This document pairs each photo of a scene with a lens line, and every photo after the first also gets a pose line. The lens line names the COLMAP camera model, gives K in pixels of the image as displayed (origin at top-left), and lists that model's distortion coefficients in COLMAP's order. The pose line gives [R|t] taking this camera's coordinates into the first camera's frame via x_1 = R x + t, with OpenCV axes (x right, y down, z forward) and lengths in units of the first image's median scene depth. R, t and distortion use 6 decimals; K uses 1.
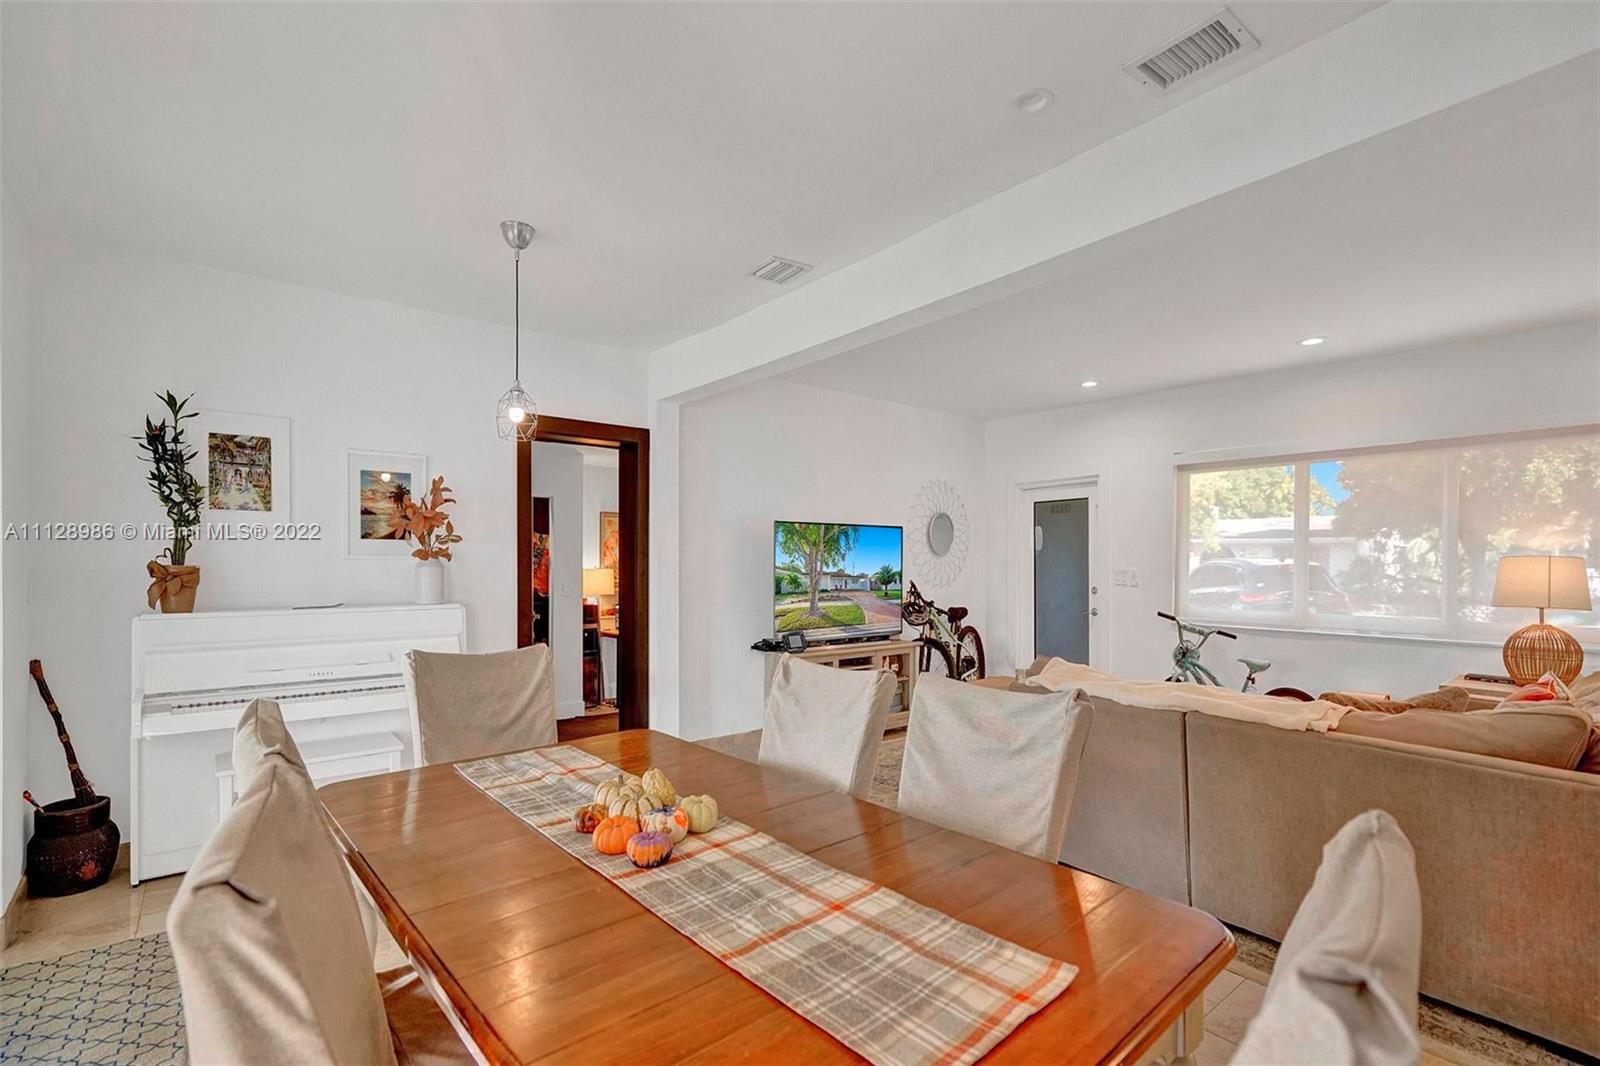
lens RADIAL K [[725.0, 0, 808.3], [0, 725.0, 557.5], [0, 0, 1]] dist [-0.002992, -0.000579]
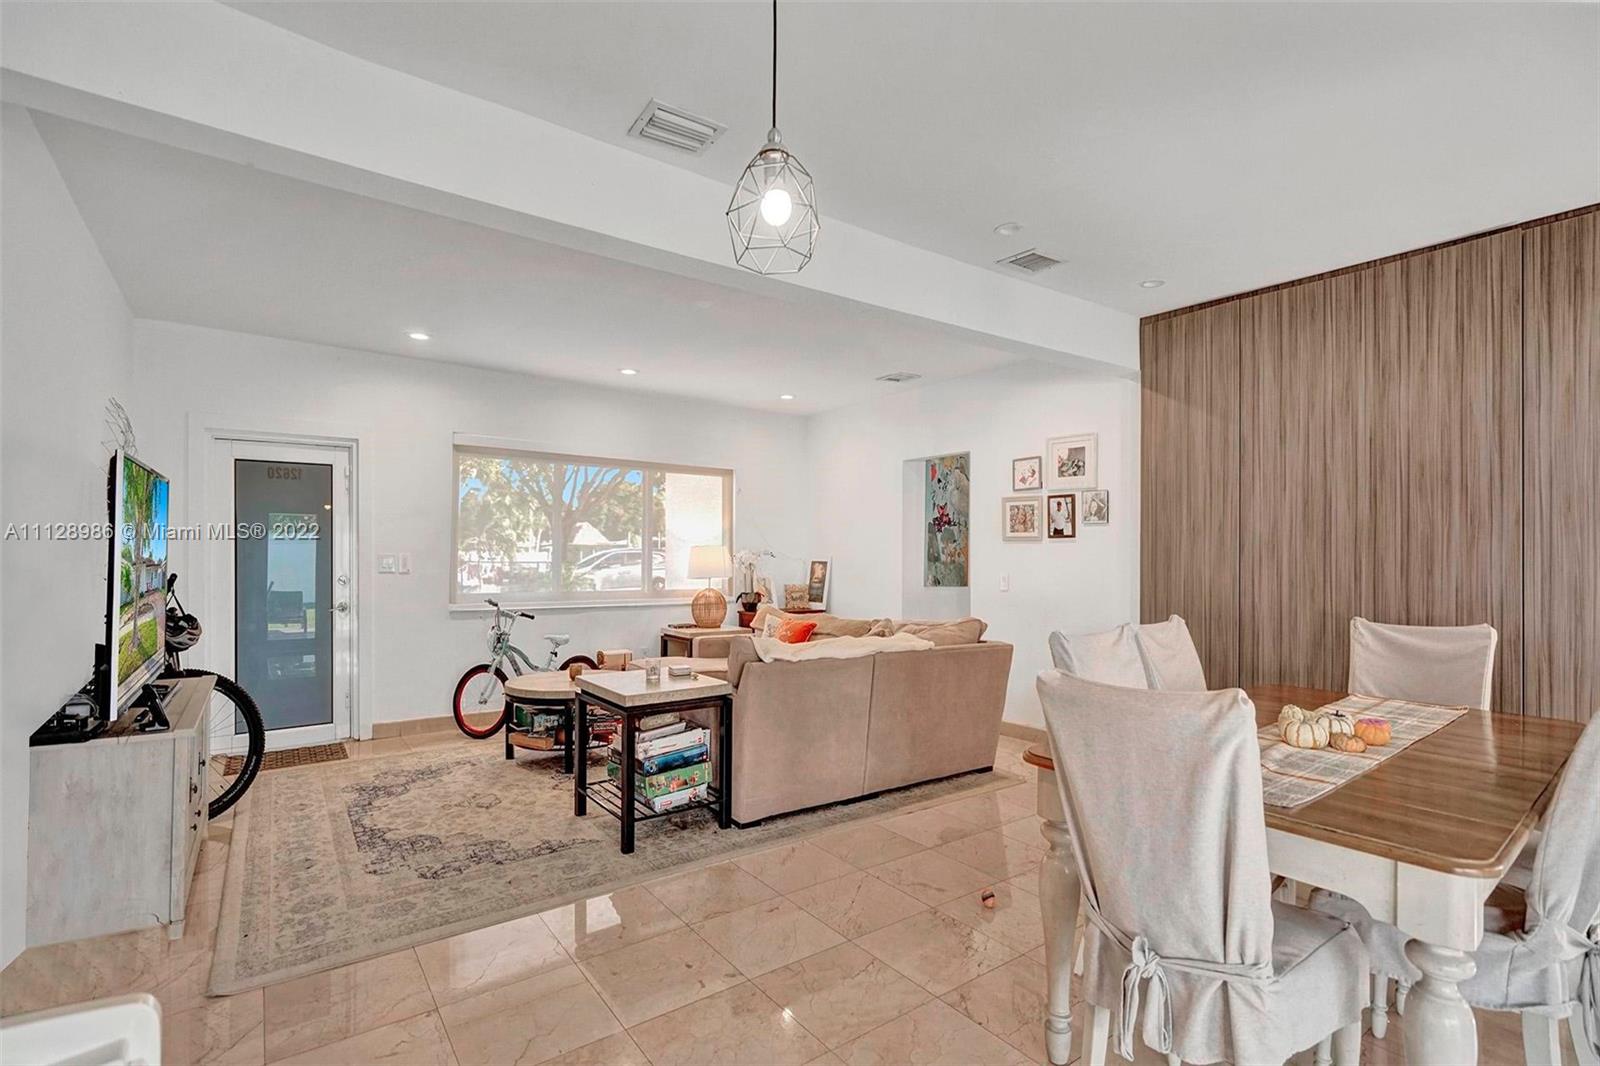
lens RADIAL K [[725.0, 0, 808.3], [0, 725.0, 557.5], [0, 0, 1]] dist [-0.002992, -0.000579]
pose [[0.081930, -0.001223, 0.996637, -0.447462], [-0.013806, 0.999902, 0.002362, 0.012538], [-0.996542, -0.013953, 0.081905, 0.500878]]
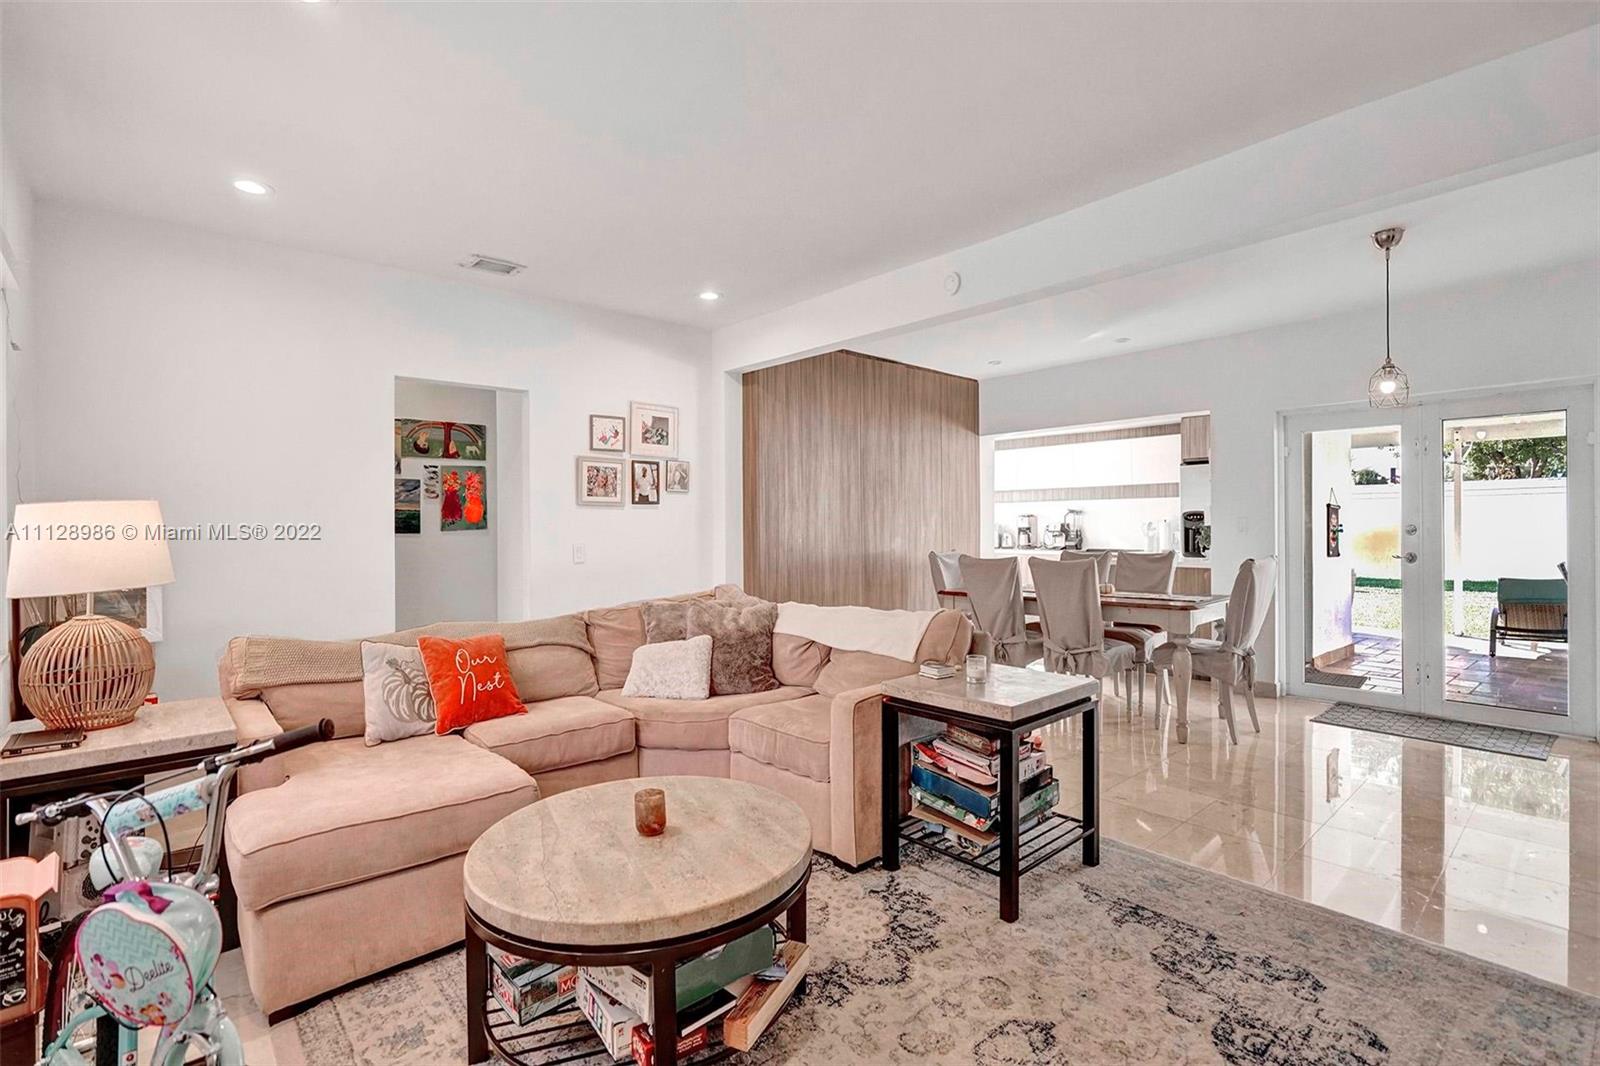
lens RADIAL K [[738.9, 0, 778.7], [0, 738.9, 530.2], [0, 0, 1]] dist [-0.000865, 0.000188]
pose [[-0.999859, 0.011695, 0.012074, 0.352741], [0.011680, 0.999931, -0.001296, 0.022055], [-0.012088, -0.001154, -0.999926, 1.224030]]
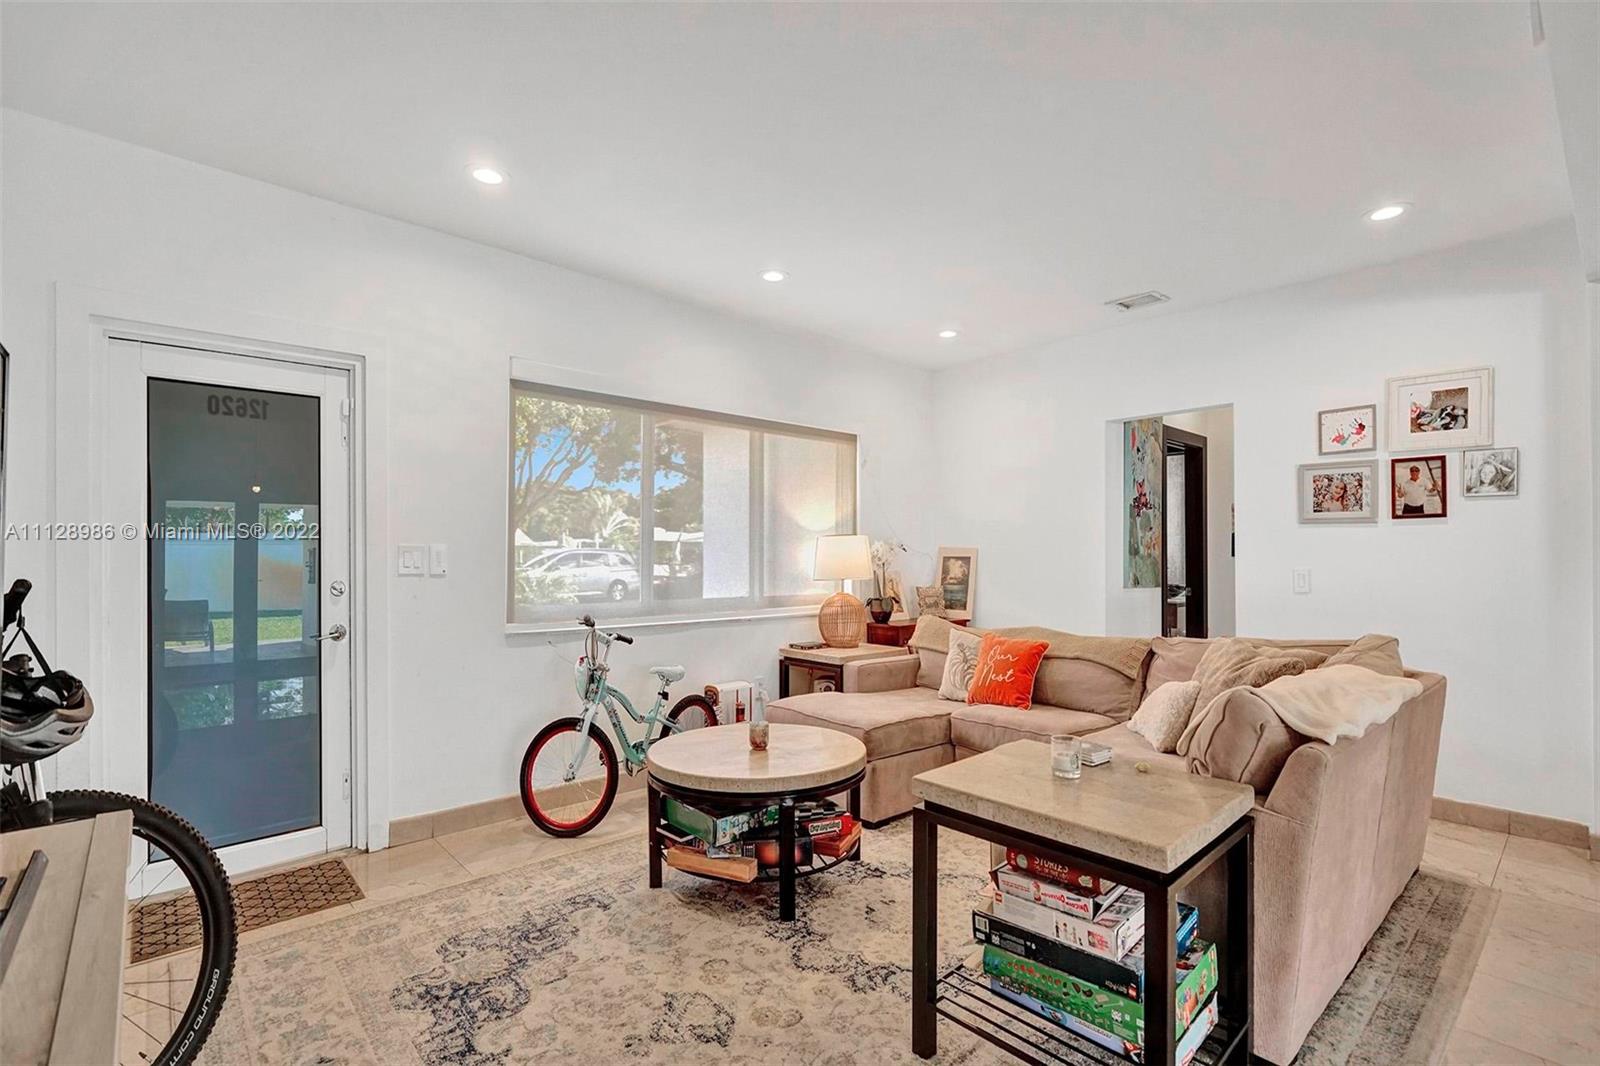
lens RADIAL K [[718.3, 0, 811.9], [0, 718.3, 553.9], [0, 0, 1]] dist [-0.002652, 0.000308]
pose [[-0.024166, 0.004765, 0.999697, -0.121778], [-0.008028, 0.999955, -0.004960, 0.025915], [-0.999676, -0.008146, -0.024127, 0.832961]]
